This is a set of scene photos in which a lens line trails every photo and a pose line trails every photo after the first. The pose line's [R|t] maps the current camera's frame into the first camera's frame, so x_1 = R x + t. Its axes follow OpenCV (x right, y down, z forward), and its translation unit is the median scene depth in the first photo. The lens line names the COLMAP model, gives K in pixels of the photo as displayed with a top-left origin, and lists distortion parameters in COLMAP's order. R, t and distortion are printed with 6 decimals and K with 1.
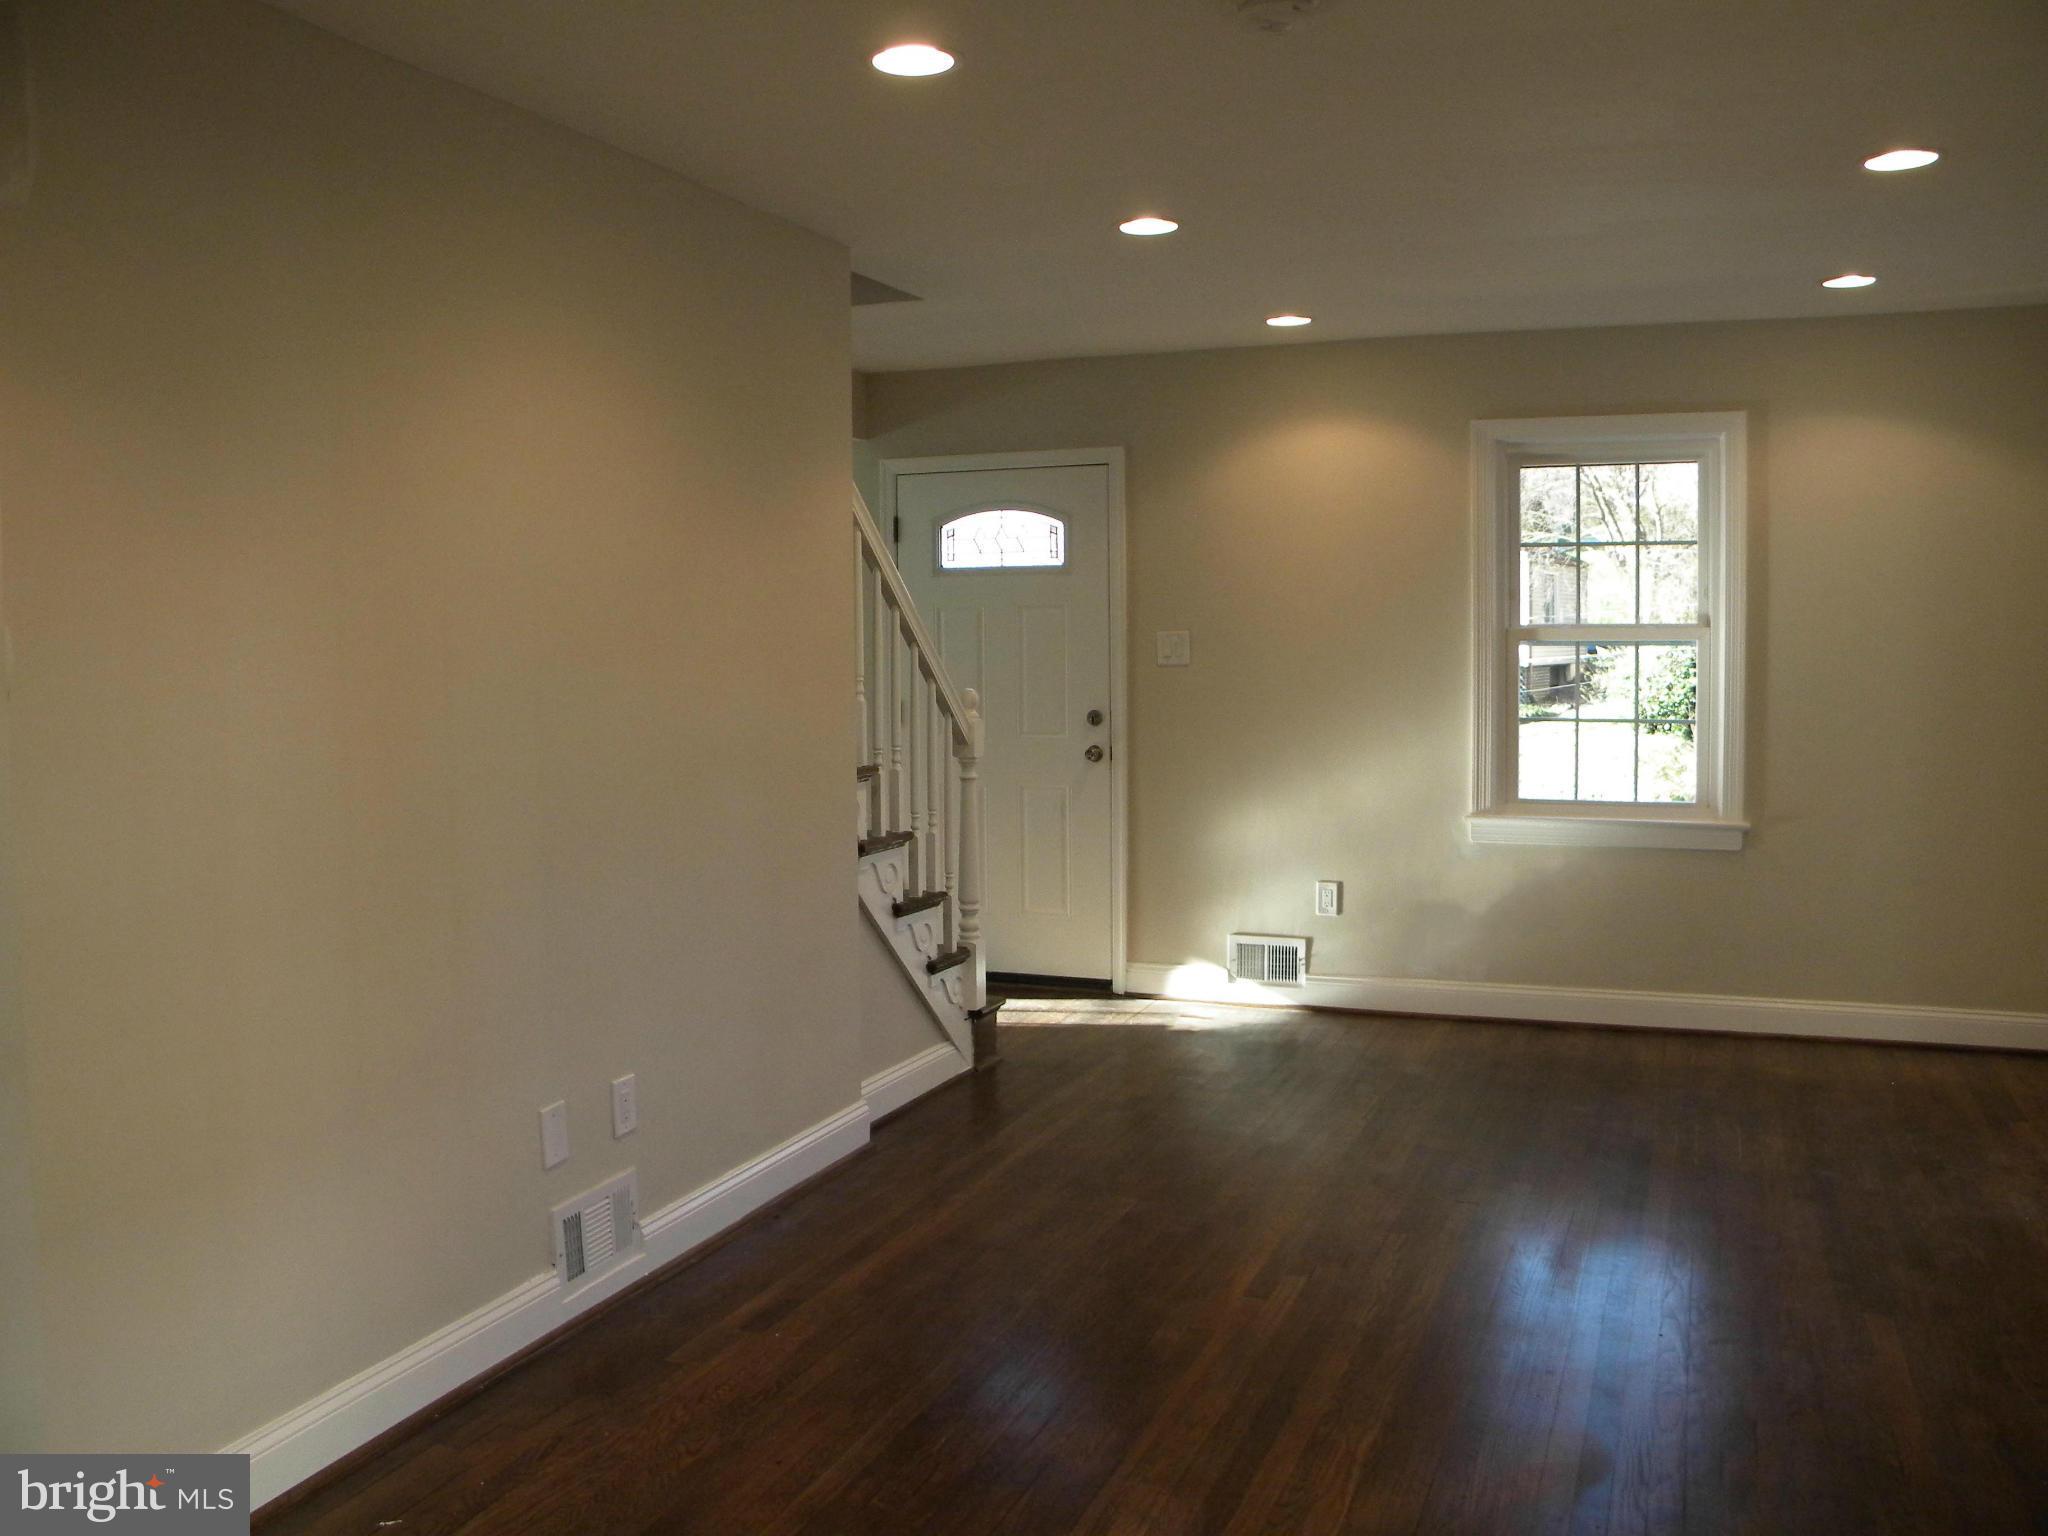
lens RADIAL K [[1746.8, 0, 1010.4], [0, 1746.8, 731.6], [0, 0, 1]] dist [-0.182233, 0.168589]
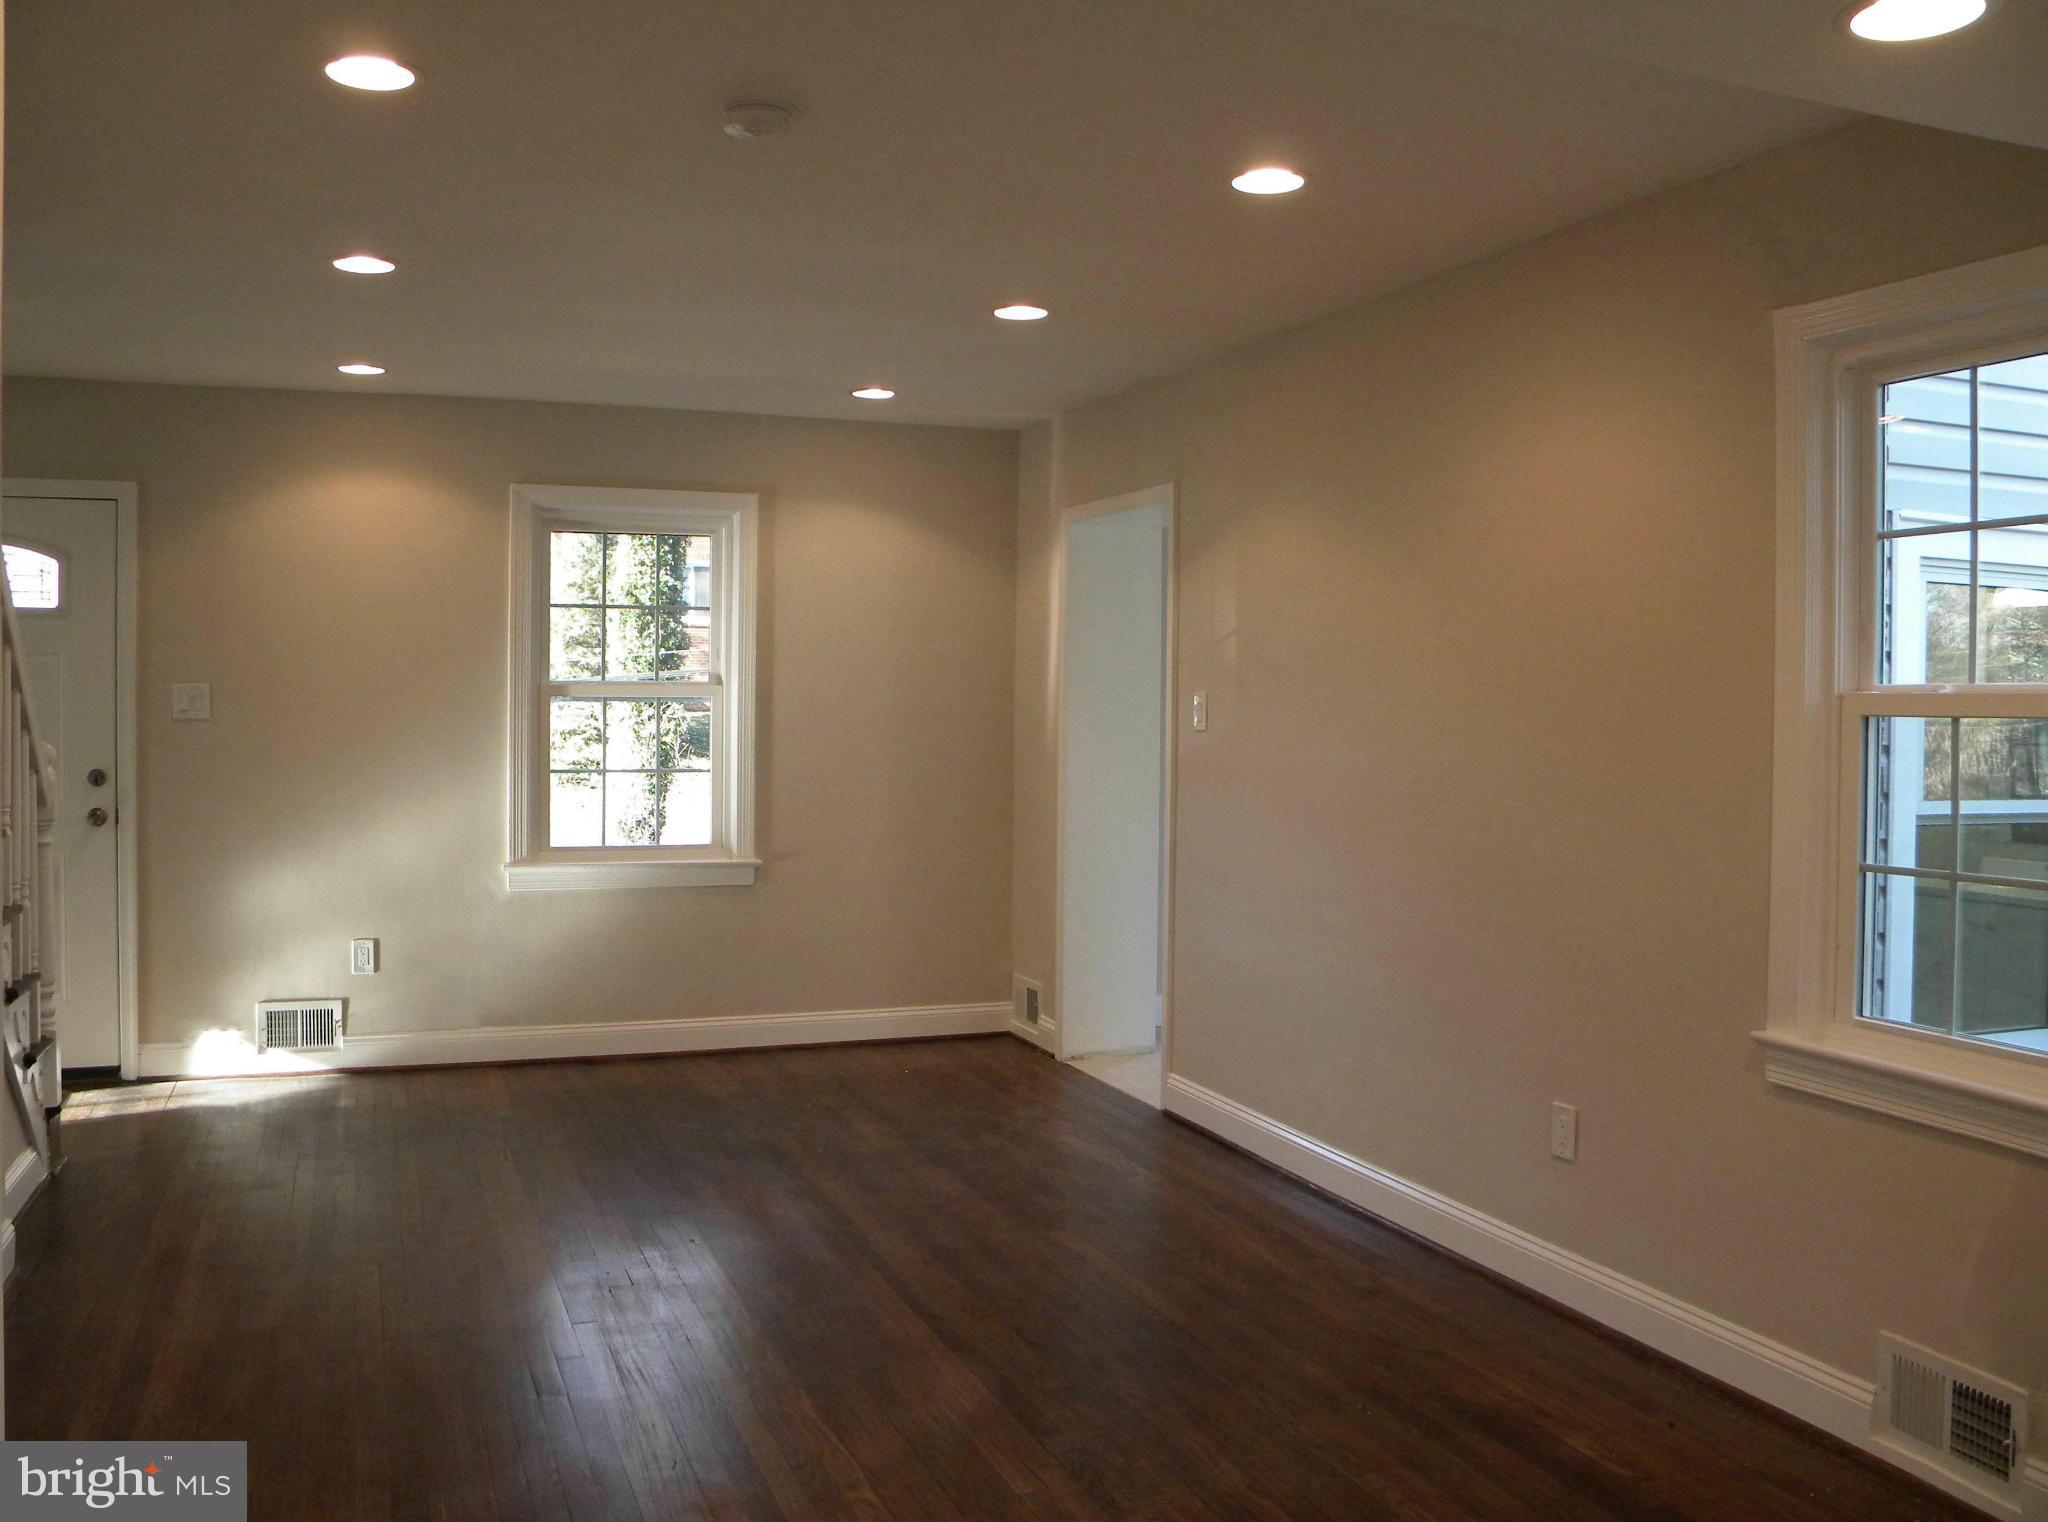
lens RADIAL K [[1745.9, 0, 1024.0], [0, 1745.9, 761.0], [0, 0, 1]] dist [-0.172799, 0.145860]
pose [[0.728065, -0.009541, 0.685441, -0.213297], [0.024941, 0.999610, -0.012577, 0.006907], [-0.685054, 0.026253, 0.728019, 0.037353]]
